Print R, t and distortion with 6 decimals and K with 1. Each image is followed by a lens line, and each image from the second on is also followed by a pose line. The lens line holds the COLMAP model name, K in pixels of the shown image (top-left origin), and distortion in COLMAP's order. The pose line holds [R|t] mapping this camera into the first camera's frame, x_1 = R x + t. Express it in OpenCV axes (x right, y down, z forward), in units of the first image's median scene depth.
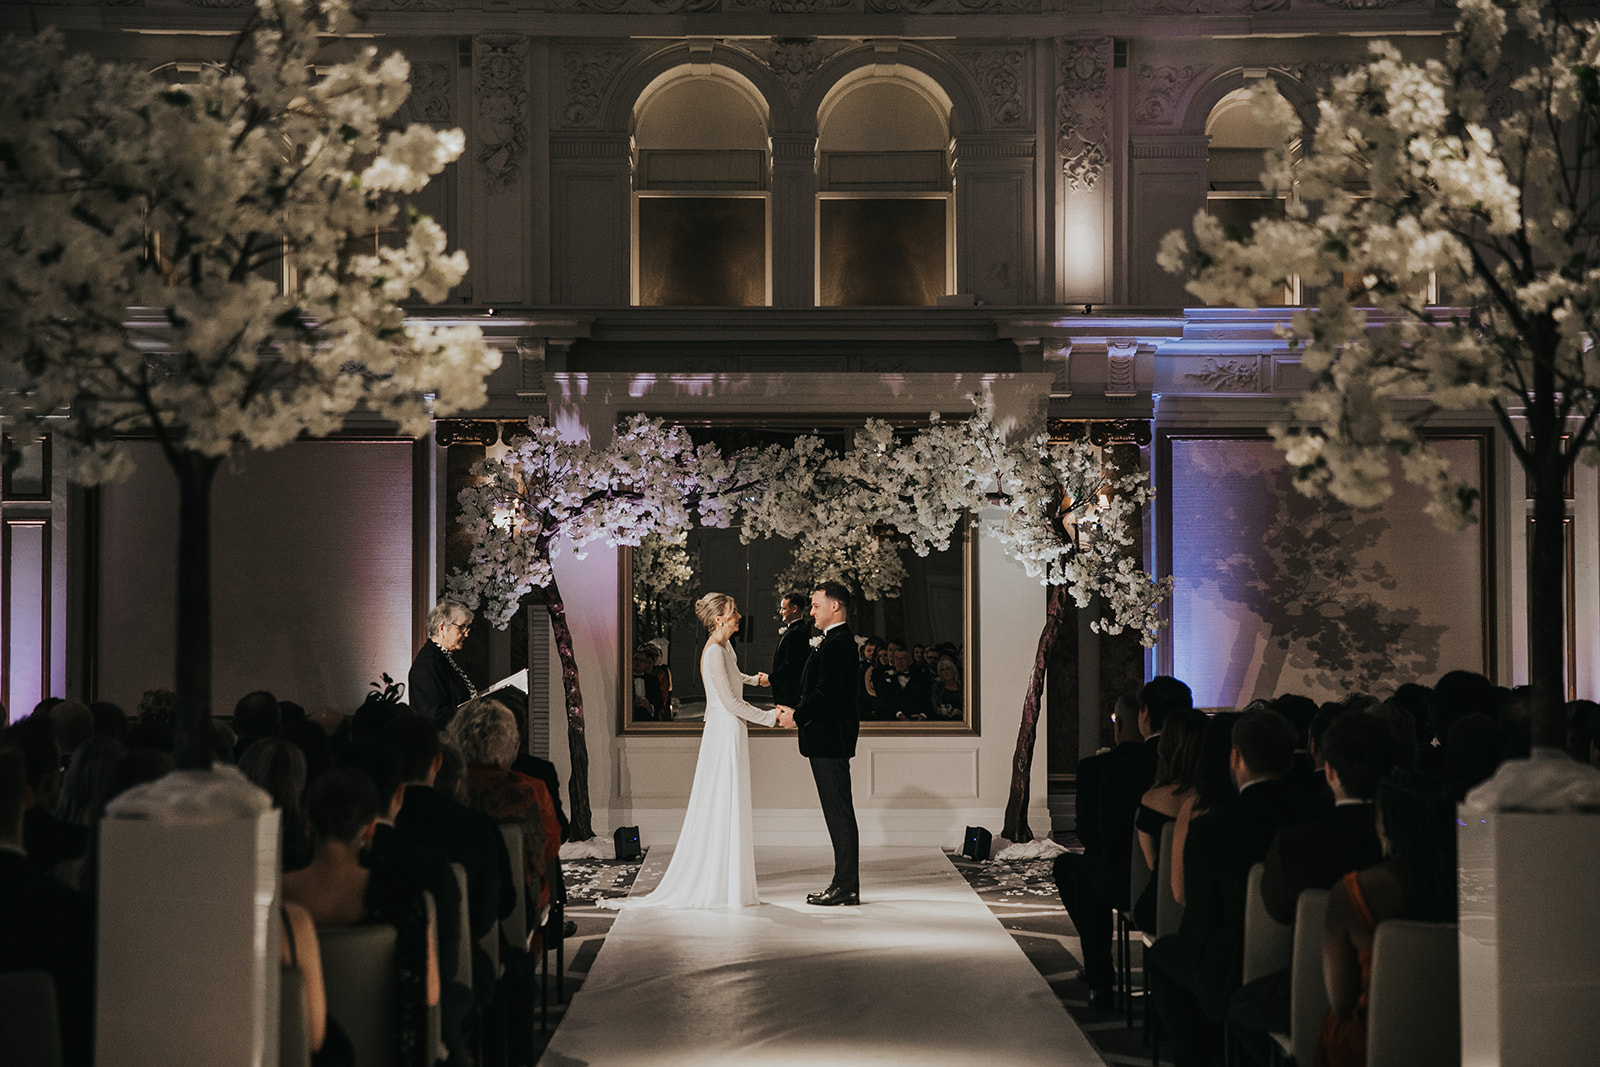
lens RADIAL K [[3097.1, 0, 805.1], [0, 3097.1, 539.9], [0, 0, 1]] dist [0.327091, 0.000000]
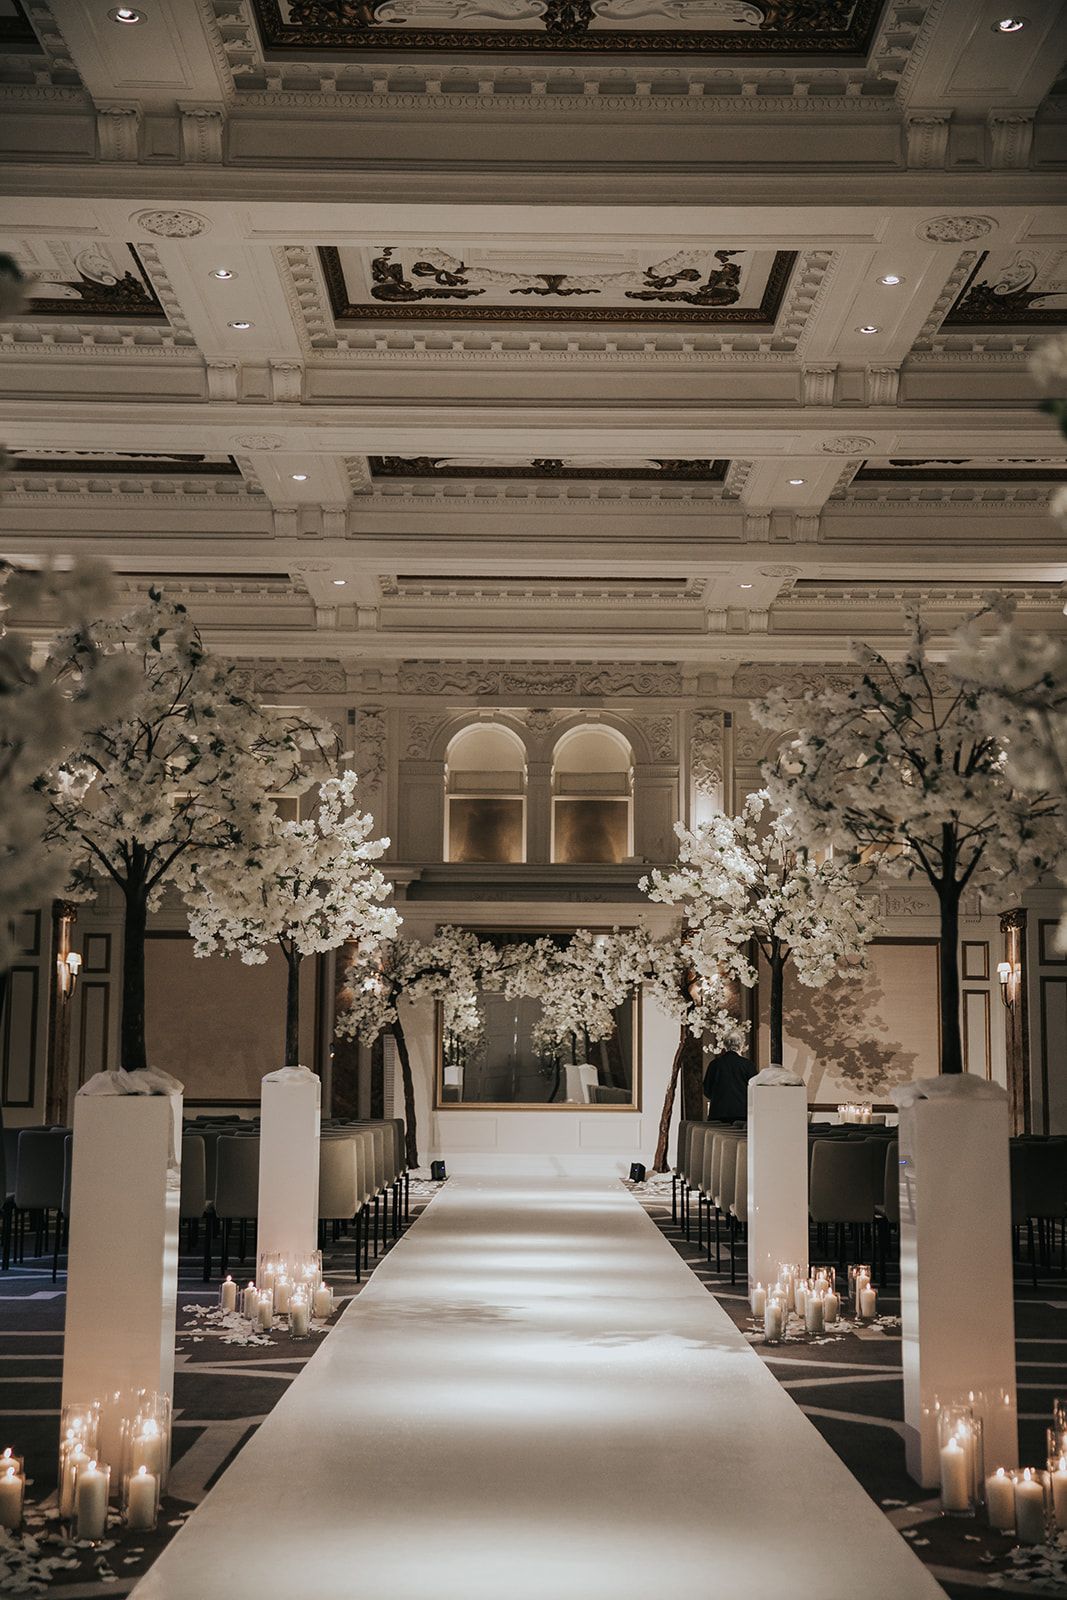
lens RADIAL K [[2400.0, 0, 531.0], [0, 2400.0, 790.7], [0, 0, 1]] dist [0.084637, 0.000000]
pose [[0.999807, 0.008035, -0.017934, 0.015482], [-0.009629, 0.995837, -0.090646, 0.005734], [0.017131, 0.090802, 0.995722, -0.322898]]
